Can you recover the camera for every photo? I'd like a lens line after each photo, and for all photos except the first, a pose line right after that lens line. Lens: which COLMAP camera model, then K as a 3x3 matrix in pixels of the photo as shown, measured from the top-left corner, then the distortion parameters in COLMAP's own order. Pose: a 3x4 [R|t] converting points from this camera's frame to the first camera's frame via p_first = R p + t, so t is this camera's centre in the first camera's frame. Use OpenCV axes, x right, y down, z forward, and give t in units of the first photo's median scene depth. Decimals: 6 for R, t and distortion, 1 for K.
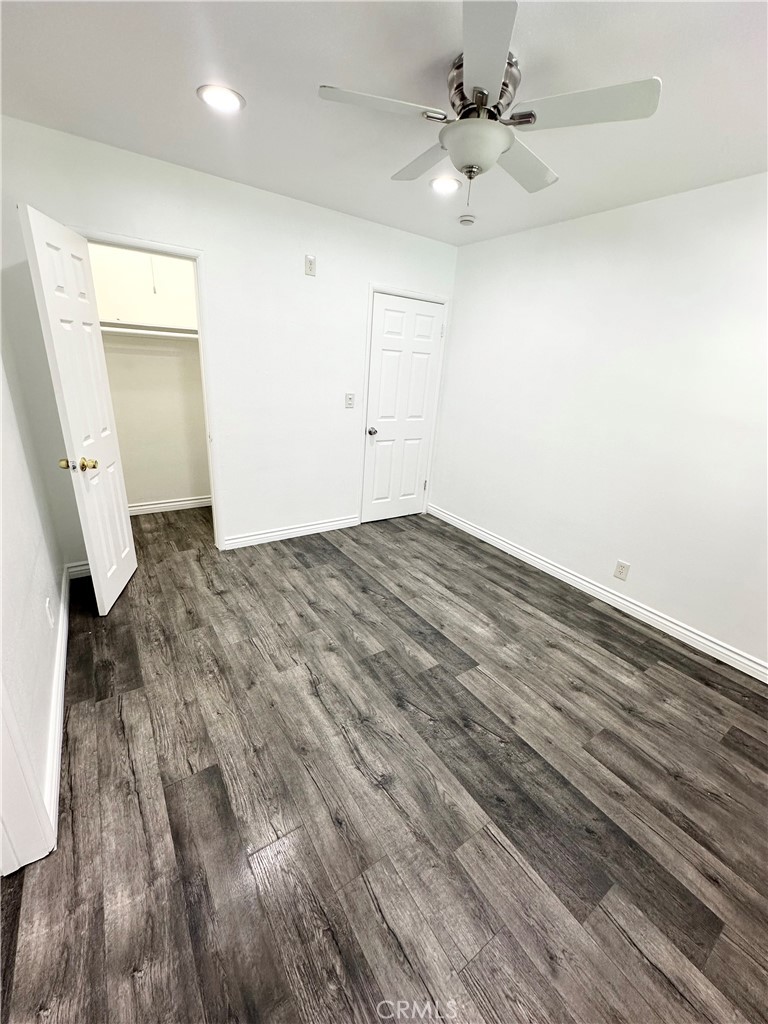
lens RADIAL K [[411.2, 0, 380.9], [0, 411.2, 509.2], [0, 0, 1]] dist [-0.000846, 0.000321]
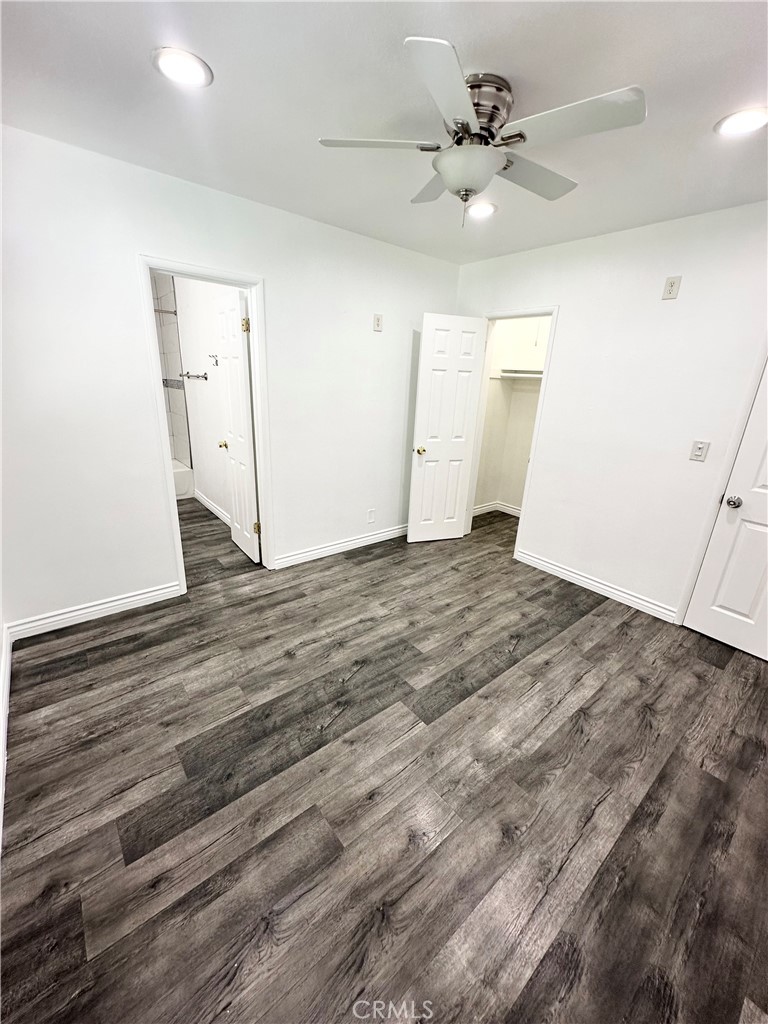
lens RADIAL K [[407.8, 0, 384.3], [0, 407.8, 510.8], [0, 0, 1]] dist [0.000790, 0.000355]
pose [[0.096422, 0.252209, -0.962857, 0.974784], [-0.378739, 0.903892, 0.198836, -0.164758], [0.920467, 0.345499, 0.182677, 0.639390]]
